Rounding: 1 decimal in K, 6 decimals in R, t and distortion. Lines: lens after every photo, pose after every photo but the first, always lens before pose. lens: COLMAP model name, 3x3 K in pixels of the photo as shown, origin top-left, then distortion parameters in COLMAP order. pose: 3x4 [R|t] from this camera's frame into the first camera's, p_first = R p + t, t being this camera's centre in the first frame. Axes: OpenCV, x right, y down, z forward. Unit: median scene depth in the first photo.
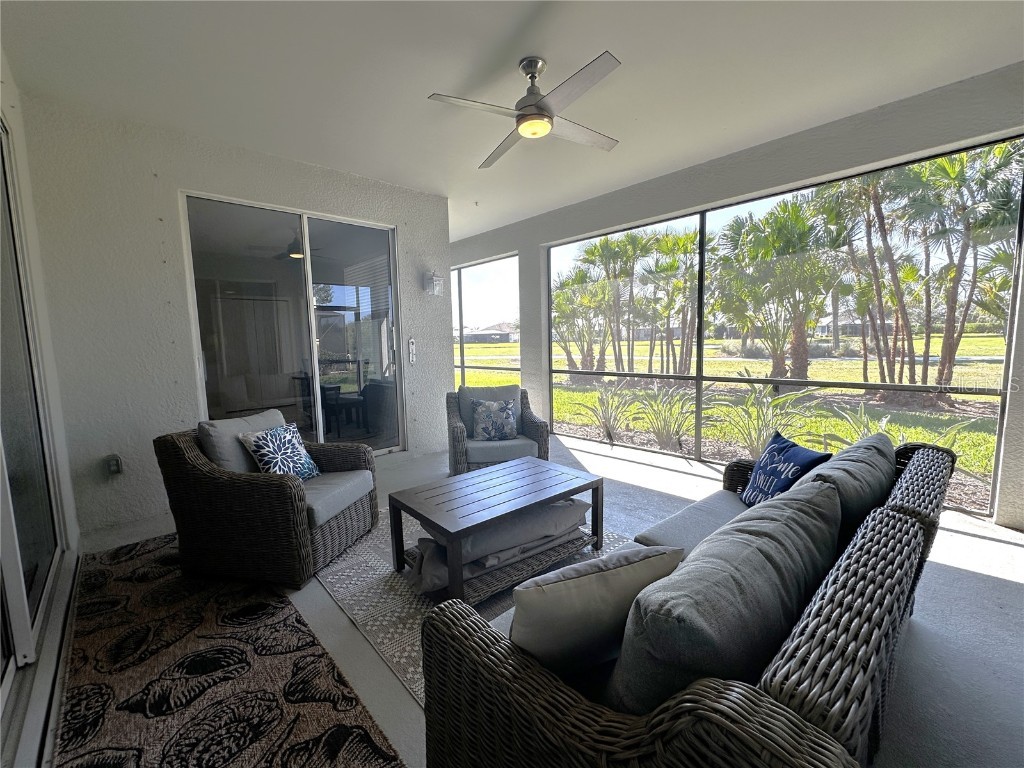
lens RADIAL K [[416.9, 0, 512.0], [0, 416.9, 384.0], [0, 0, 1]] dist [-0.001729, 0.000109]
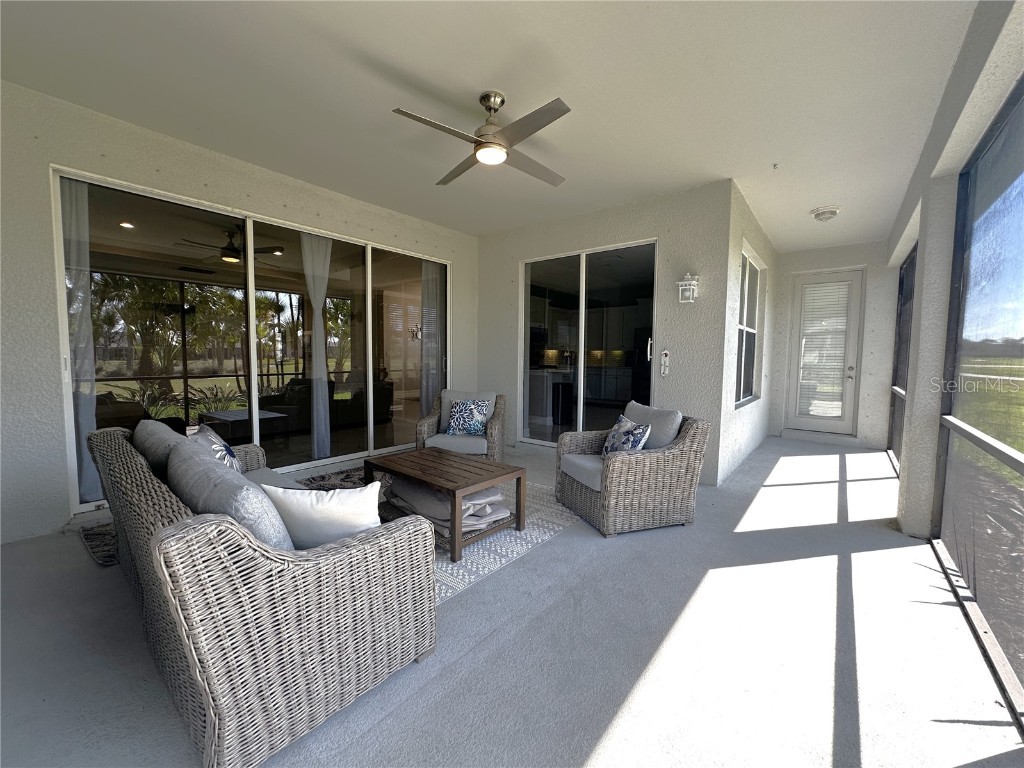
lens RADIAL K [[416.9, 0, 512.0], [0, 416.9, 384.0], [0, 0, 1]] dist [-0.001729, 0.000109]
pose [[0.145671, 0.077044, -0.986329, 0.779268], [-0.121862, 0.990768, 0.059393, -0.054098], [0.981799, 0.111544, 0.153714, 0.626821]]
